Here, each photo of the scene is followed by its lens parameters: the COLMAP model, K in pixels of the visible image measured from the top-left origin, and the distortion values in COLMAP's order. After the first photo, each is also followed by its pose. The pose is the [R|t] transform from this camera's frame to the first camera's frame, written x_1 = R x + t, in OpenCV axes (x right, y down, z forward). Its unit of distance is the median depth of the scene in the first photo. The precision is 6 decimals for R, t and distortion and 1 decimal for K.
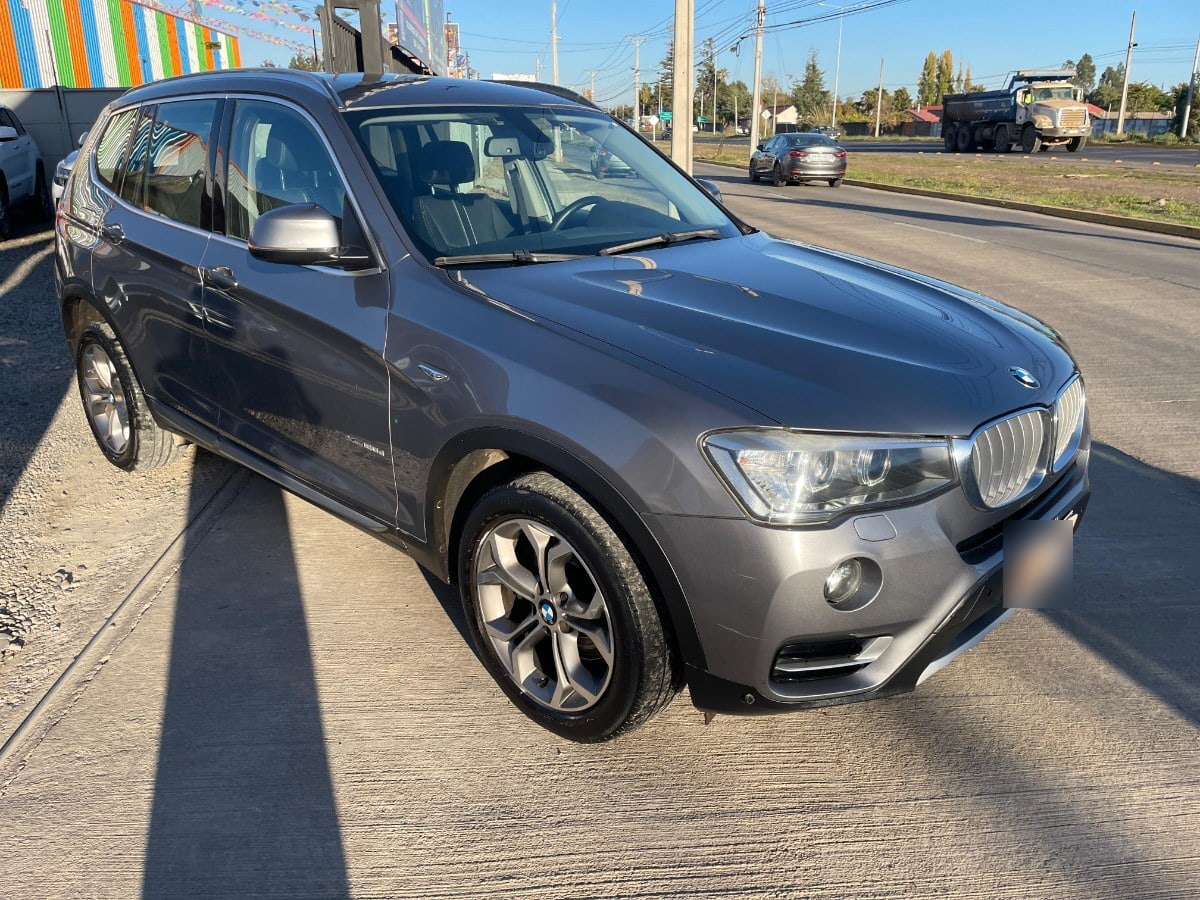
lens RADIAL K [[911.8, 0, 595.2], [0, 911.8, 446.7], [0, 0, 1]] dist [0.071217, -0.094052]
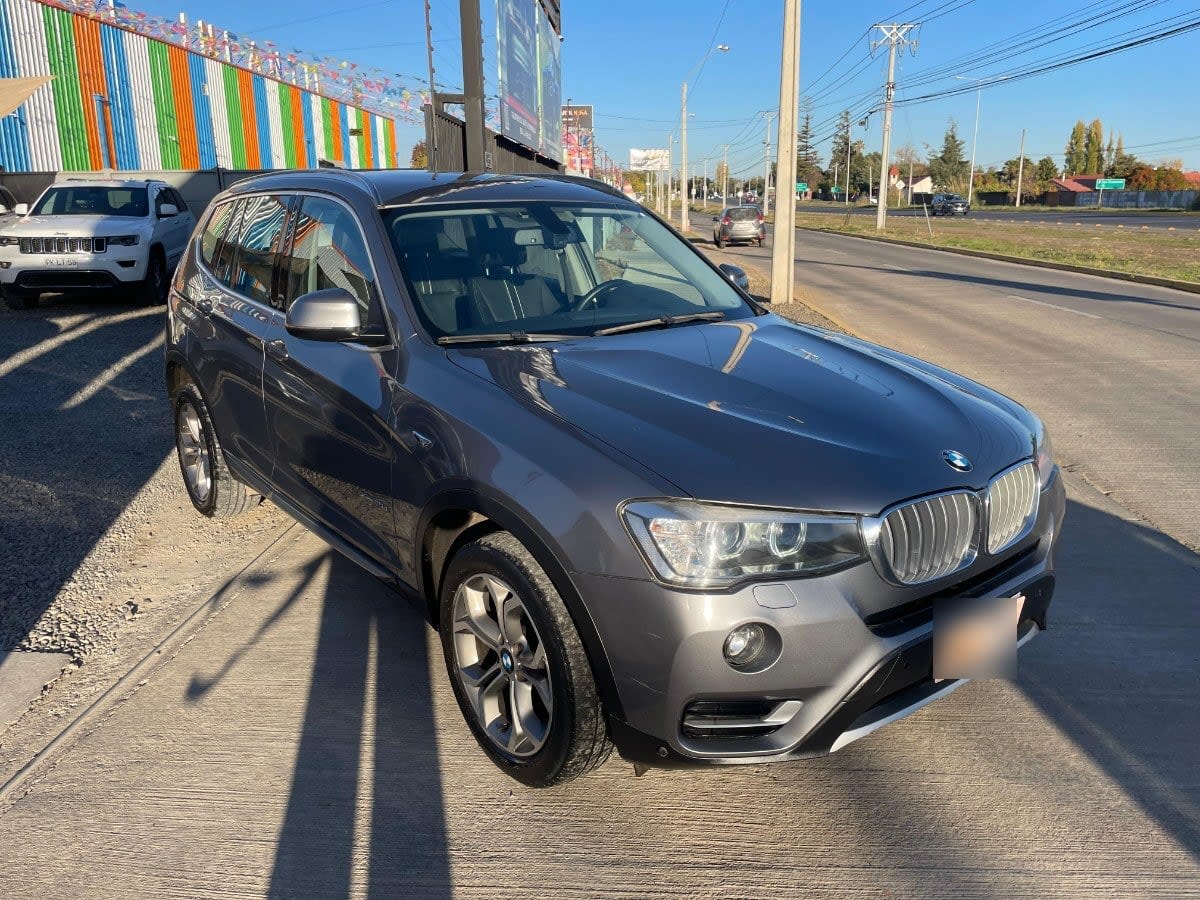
lens RADIAL K [[911.8, 0, 602.2], [0, 911.8, 437.5], [0, 0, 1]] dist [0.071217, -0.094052]
pose [[0.990996, 0.029726, -0.130549, 0.165352], [-0.039973, 0.996262, -0.076581, -0.004577], [0.127785, 0.081110, 0.988480, -0.072994]]
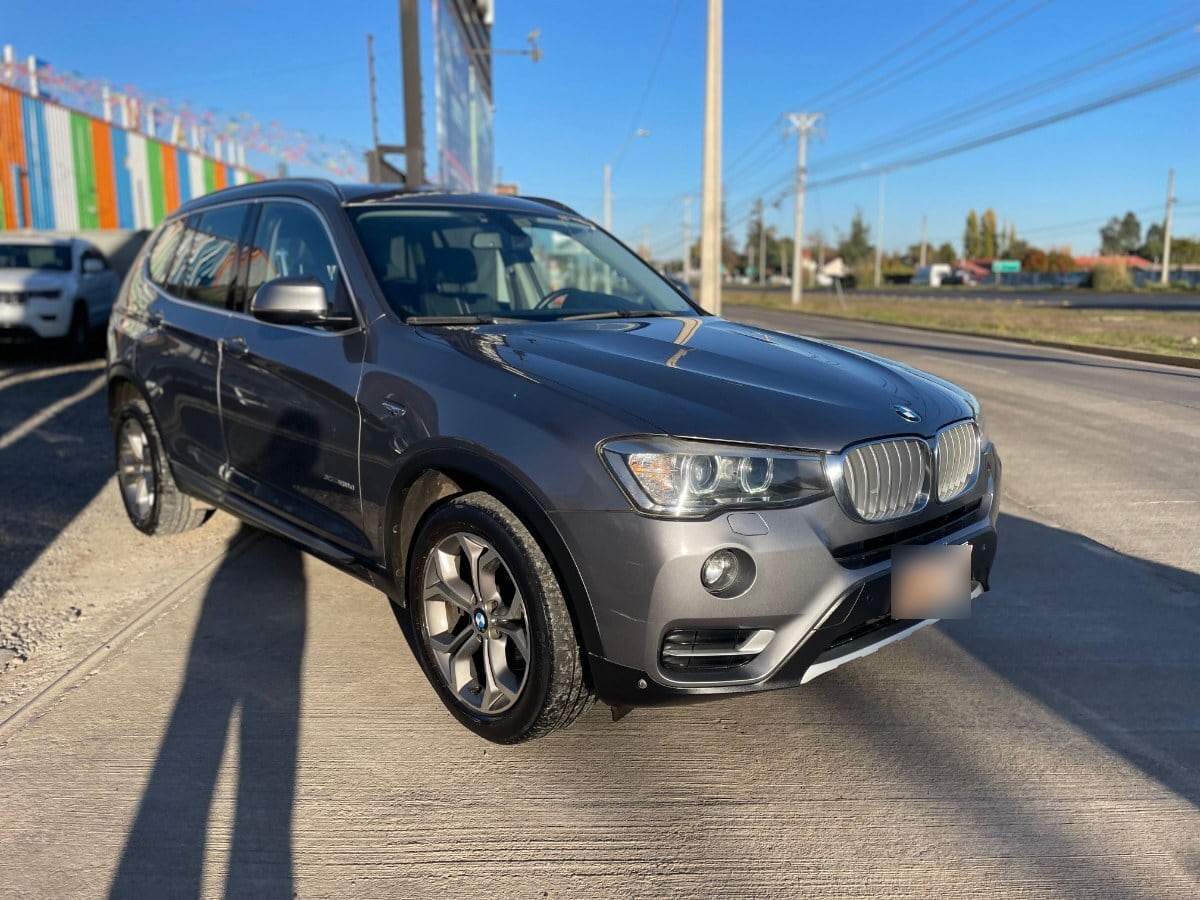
lens RADIAL K [[911.8, 0, 595.6], [0, 911.8, 434.1], [0, 0, 1]] dist [0.071217, -0.094052]
pose [[0.998244, 0.013202, -0.057754, 0.124866], [-0.022618, 0.985941, -0.165556, 0.118281], [0.054757, 0.166572, 0.984508, -0.098337]]
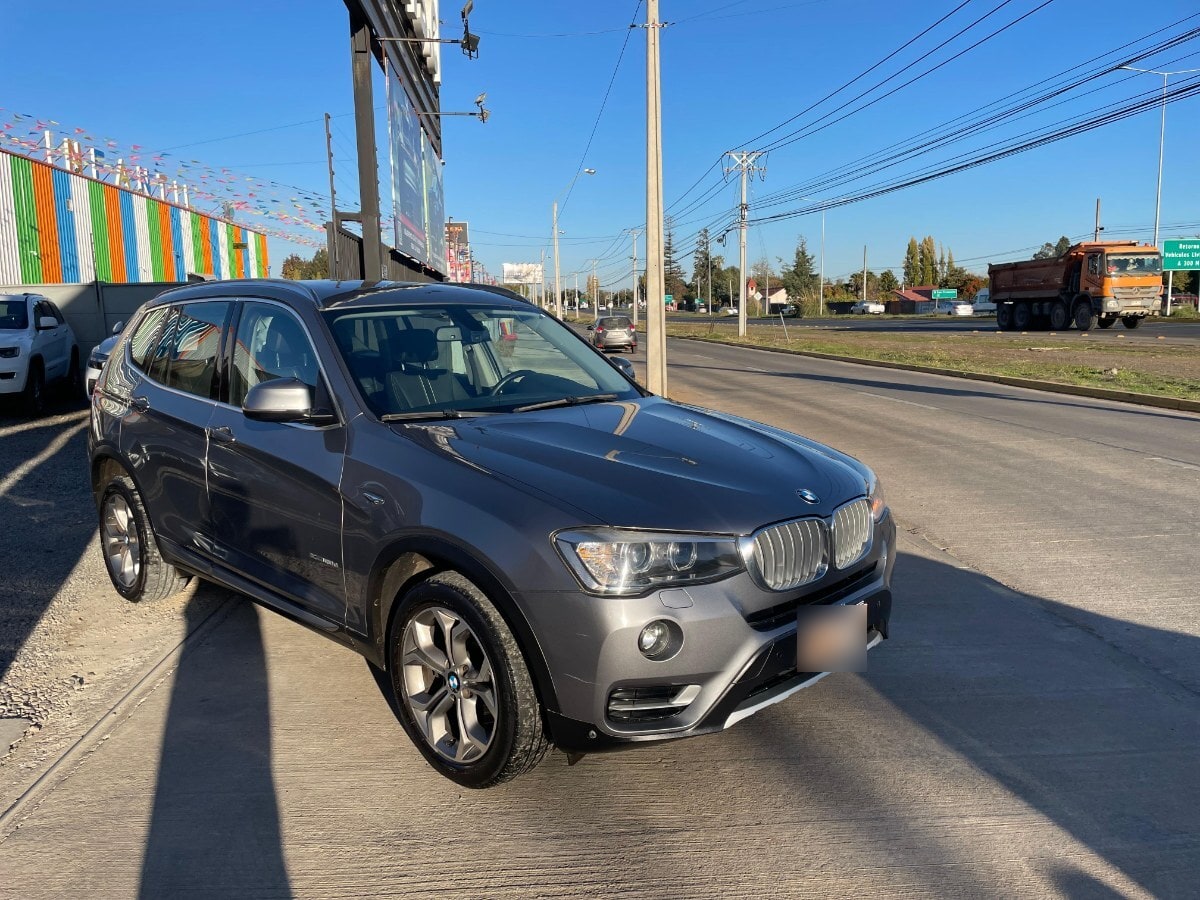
lens RADIAL K [[911.8, 0, 590.2], [0, 911.8, 445.2], [0, 0, 1]] dist [0.071217, -0.094052]
pose [[0.999865, -0.010229, -0.012870, 0.135506], [0.007665, 0.982620, -0.185468, 0.080240], [0.014543, 0.185344, 0.982566, -0.275078]]
